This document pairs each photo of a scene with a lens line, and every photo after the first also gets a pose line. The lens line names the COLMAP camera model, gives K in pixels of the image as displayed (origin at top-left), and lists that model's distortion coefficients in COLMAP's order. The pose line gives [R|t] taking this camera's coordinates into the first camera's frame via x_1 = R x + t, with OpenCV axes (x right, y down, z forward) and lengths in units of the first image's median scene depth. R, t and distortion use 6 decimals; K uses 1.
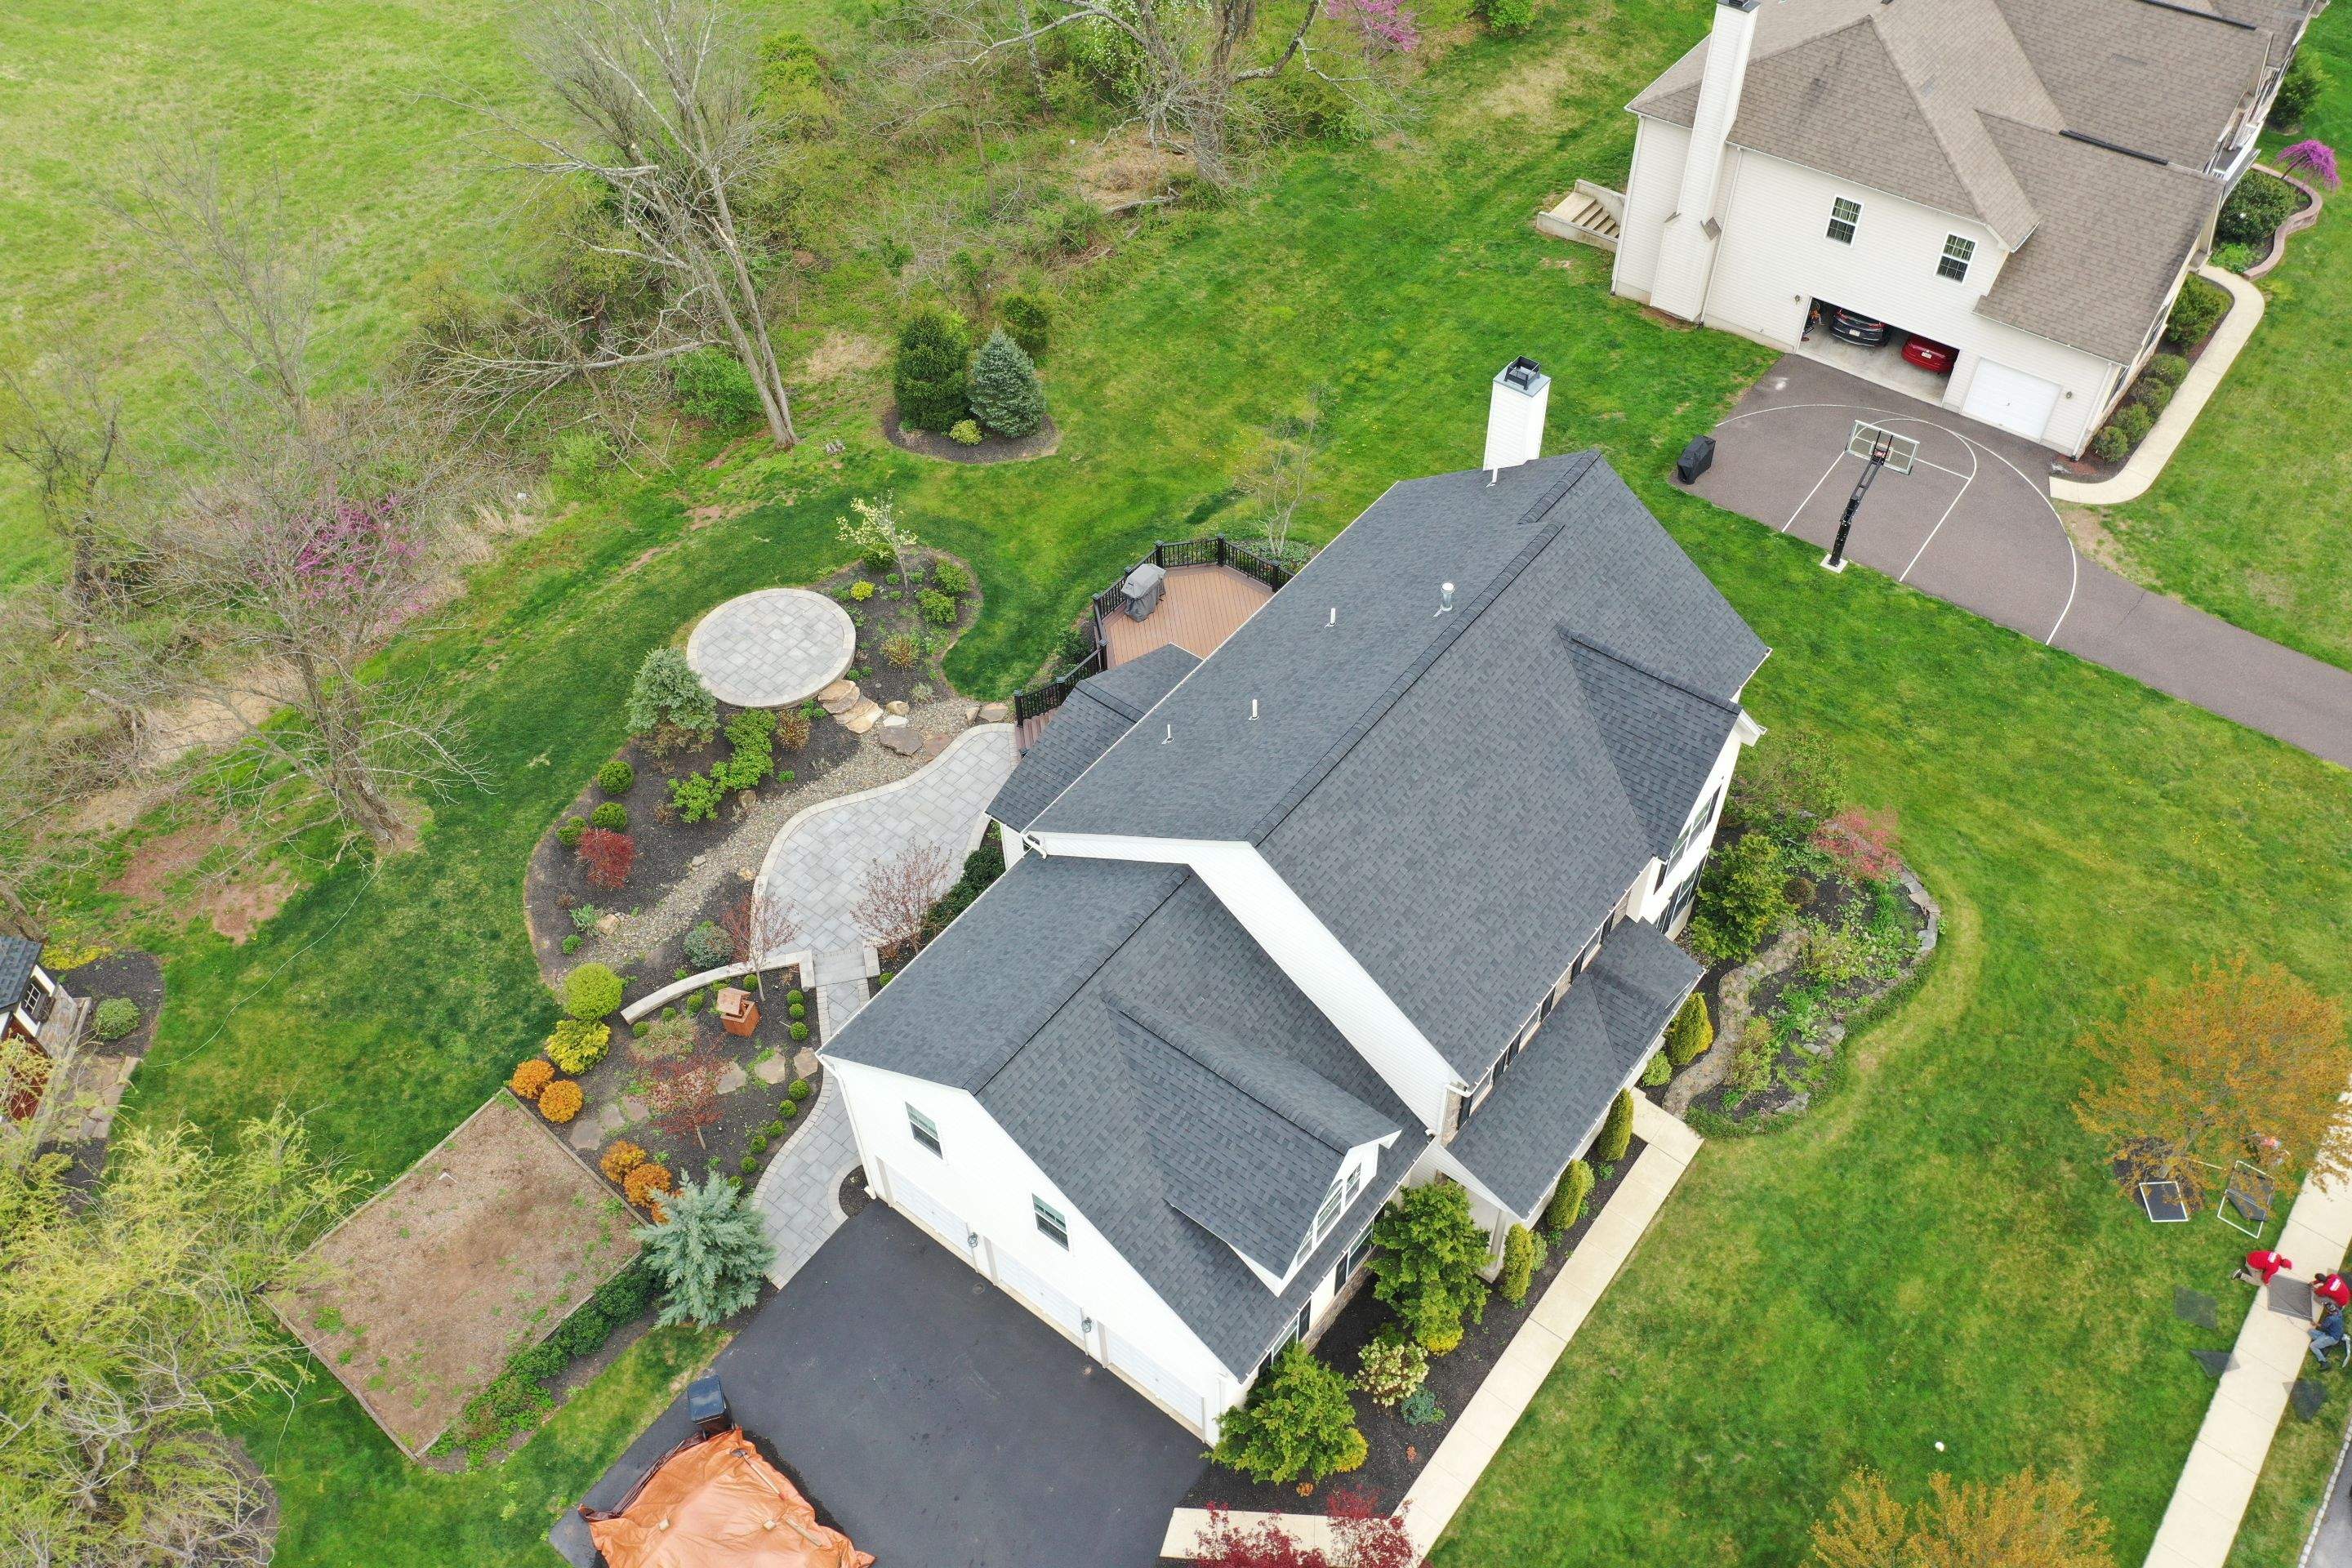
lens RADIAL K [[1857.9, 0, 1176.0], [0, 1857.9, 784.0], [0, 0, 1]] dist [0.009020, 0.003617]
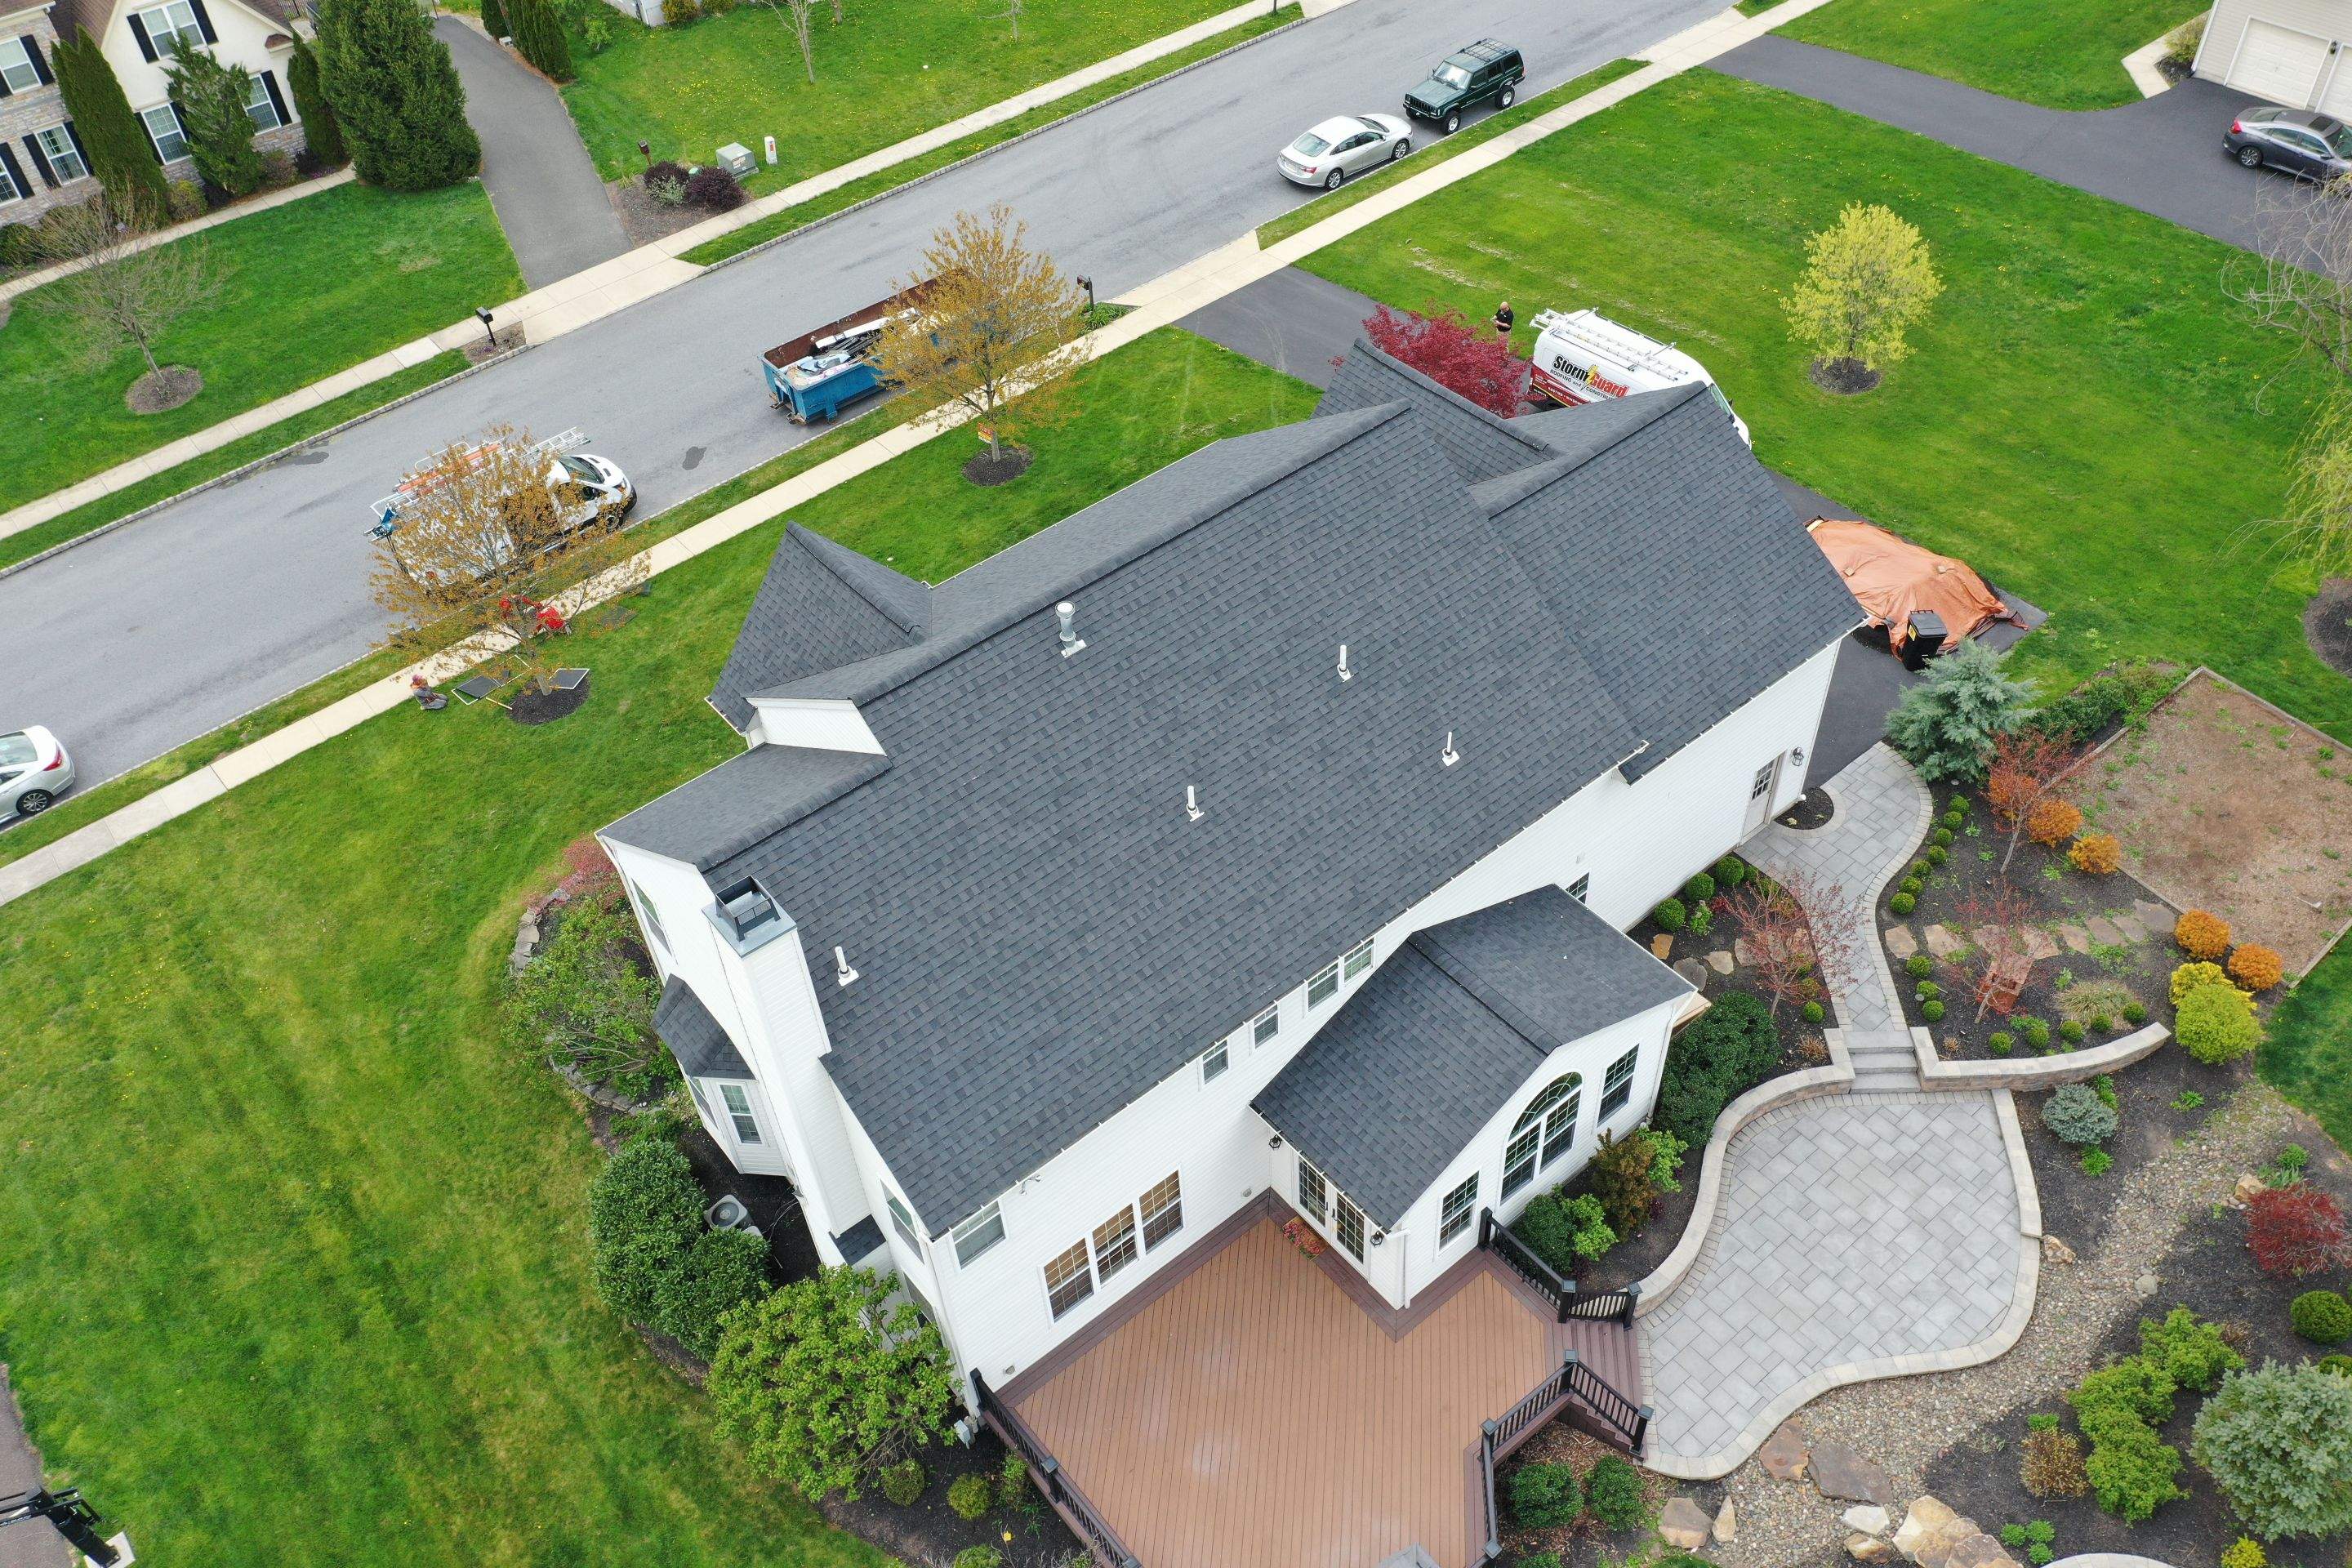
lens RADIAL K [[1857.9, 0, 1176.0], [0, 1857.9, 784.0], [0, 0, 1]] dist [0.009020, 0.003617]
pose [[-0.971782, -0.104586, 0.211427, -0.049876], [0.217689, -0.052470, 0.974607, -0.684895], [-0.090837, 0.993131, 0.073757, 0.847942]]
